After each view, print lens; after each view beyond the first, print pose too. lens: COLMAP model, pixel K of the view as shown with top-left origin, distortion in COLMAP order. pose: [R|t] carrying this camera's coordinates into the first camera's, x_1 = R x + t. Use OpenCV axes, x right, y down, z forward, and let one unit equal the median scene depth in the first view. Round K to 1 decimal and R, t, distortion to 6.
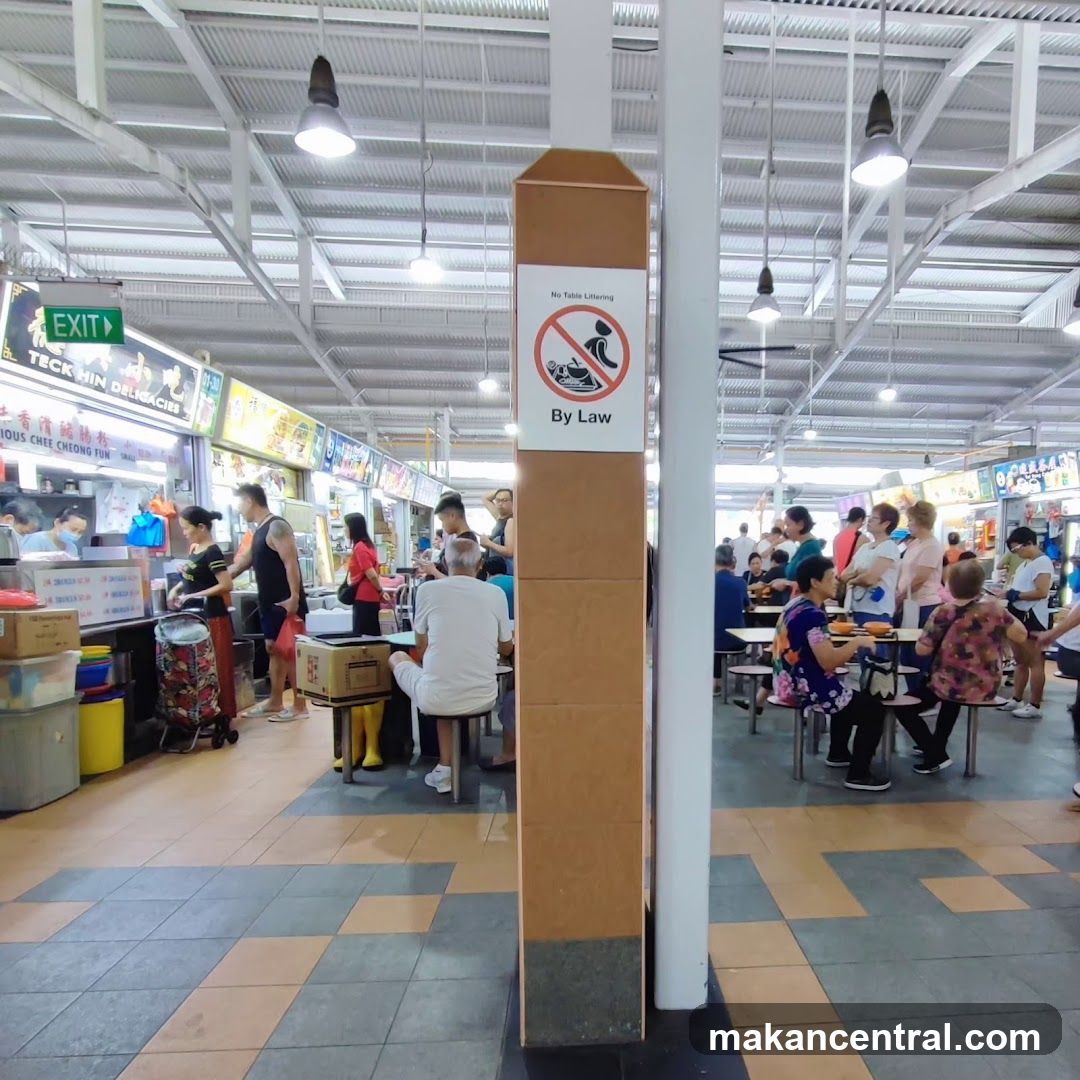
lens RADIAL K [[814.1, 0, 541.7], [0, 814.1, 600.0], [0, 0, 1]] dist [0.070124, -0.000114]
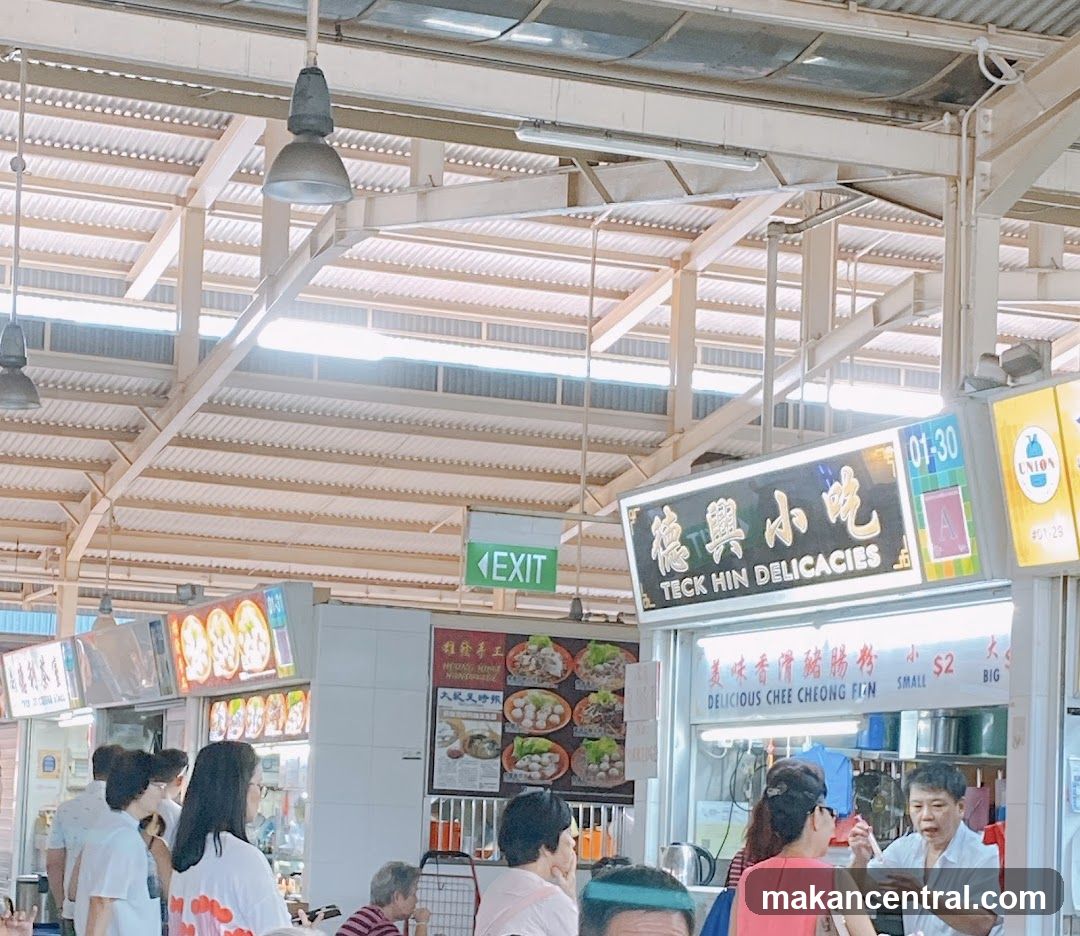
lens RADIAL K [[2685.7, 0, 450.2], [0, 2685.7, 616.2], [0, 0, 1]] dist [0.032044, 1.080790]
pose [[-0.916695, -0.074335, -0.392612, 0.369582], [-0.067642, 0.997232, -0.030876, -0.169630], [0.393821, -0.001747, -0.919186, 2.636577]]
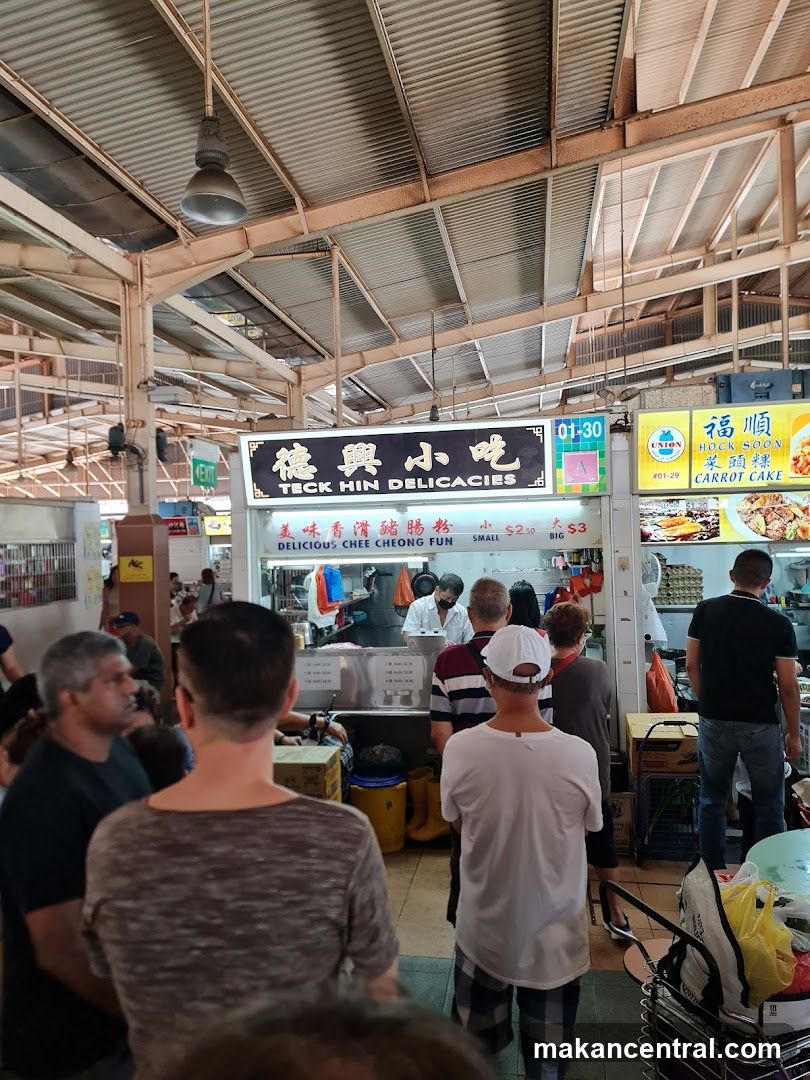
lens RADIAL K [[796.4, 0, 400.2], [0, 796.4, 536.3], [0, 0, 1]] dist [0.061209, -0.000603]
pose [[-0.125902, -0.005187, -0.992029, 0.502709], [-0.029771, 0.999556, -0.001447, -0.198387], [0.991596, 0.029352, -0.126000, 1.188563]]
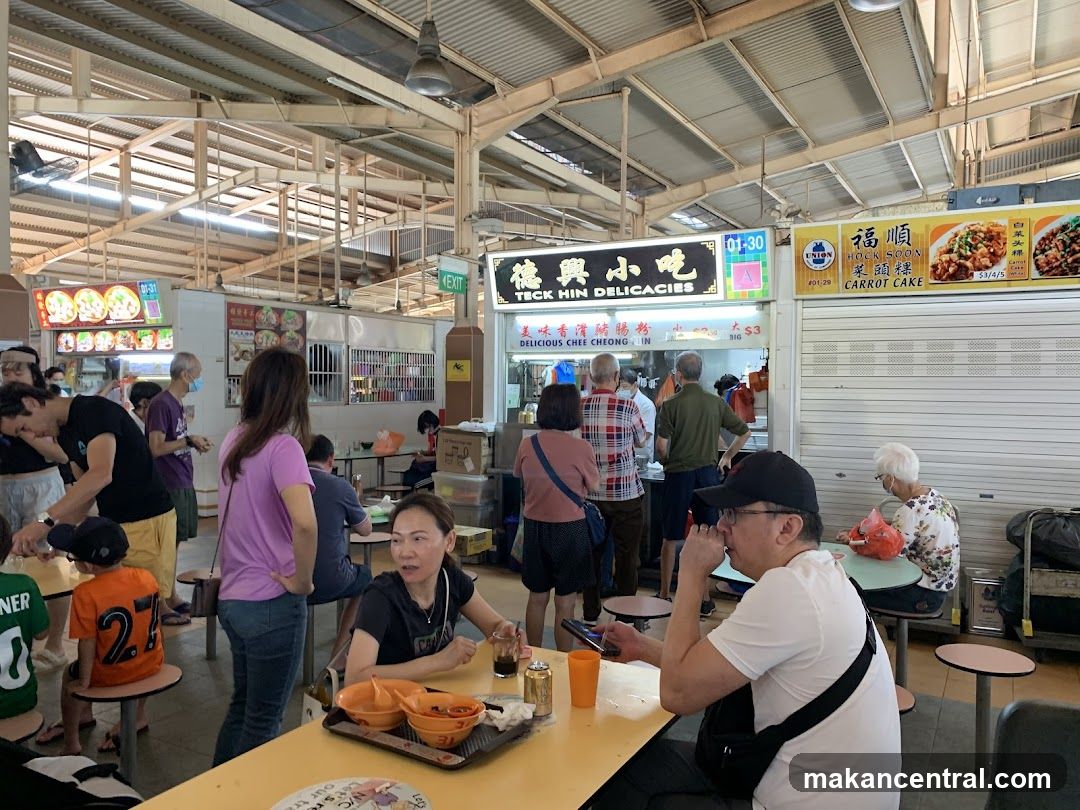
lens RADIAL K [[825.4, 0, 549.4], [0, 825.4, 403.3], [0, 0, 1]] dist [0.121982, -0.242349]
pose [[-0.443950, 0.013721, -0.895947, 0.697450], [-0.063378, 0.996898, 0.046671, -0.146573], [0.893808, 0.077503, -0.441703, 1.578815]]
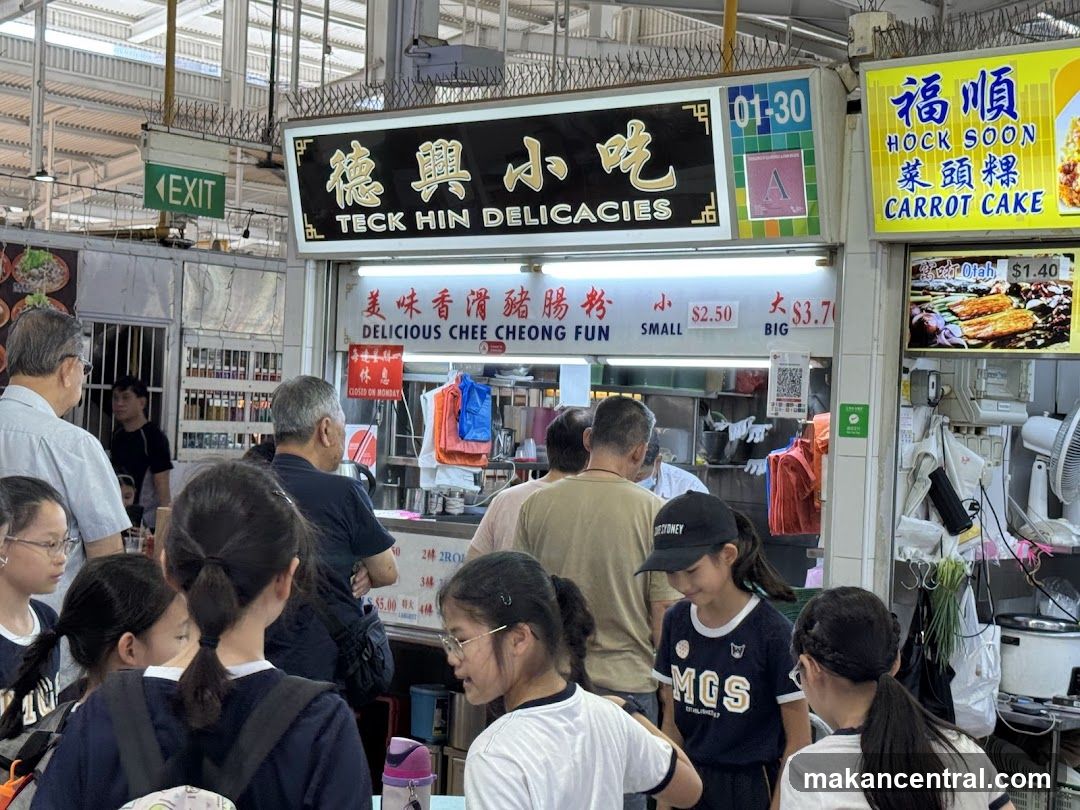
lens RADIAL K [[1966.0, 0, 540.0], [0, 1966.0, 405.0], [0, 0, 1]] dist [0.105699, -0.012493]
pose [[-0.623849, -0.035633, -0.780732, 0.508496], [-0.092155, 0.995345, 0.028209, -0.179557], [0.776093, 0.089546, -0.624229, 1.940749]]
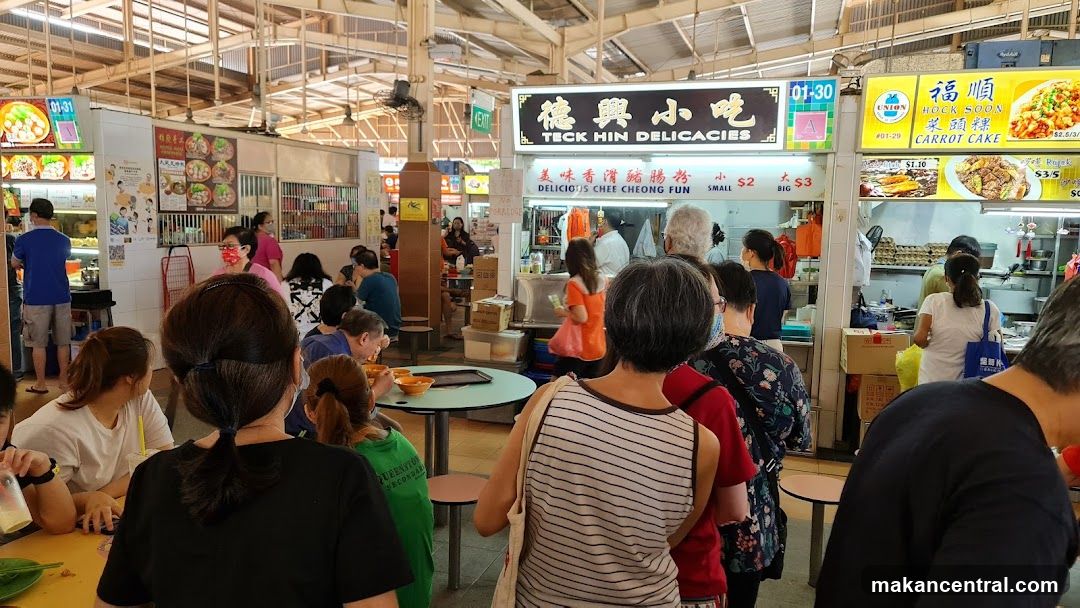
lens RADIAL K [[793.8, 0, 537.6], [0, 793.8, 310.7], [0, 0, 1]] dist [0.071017, -0.043977]
pose [[-0.265856, 0.108176, -0.957924, 0.688970], [-0.081372, 0.987620, 0.134113, -0.156615], [0.960572, 0.113603, -0.253762, 1.231730]]
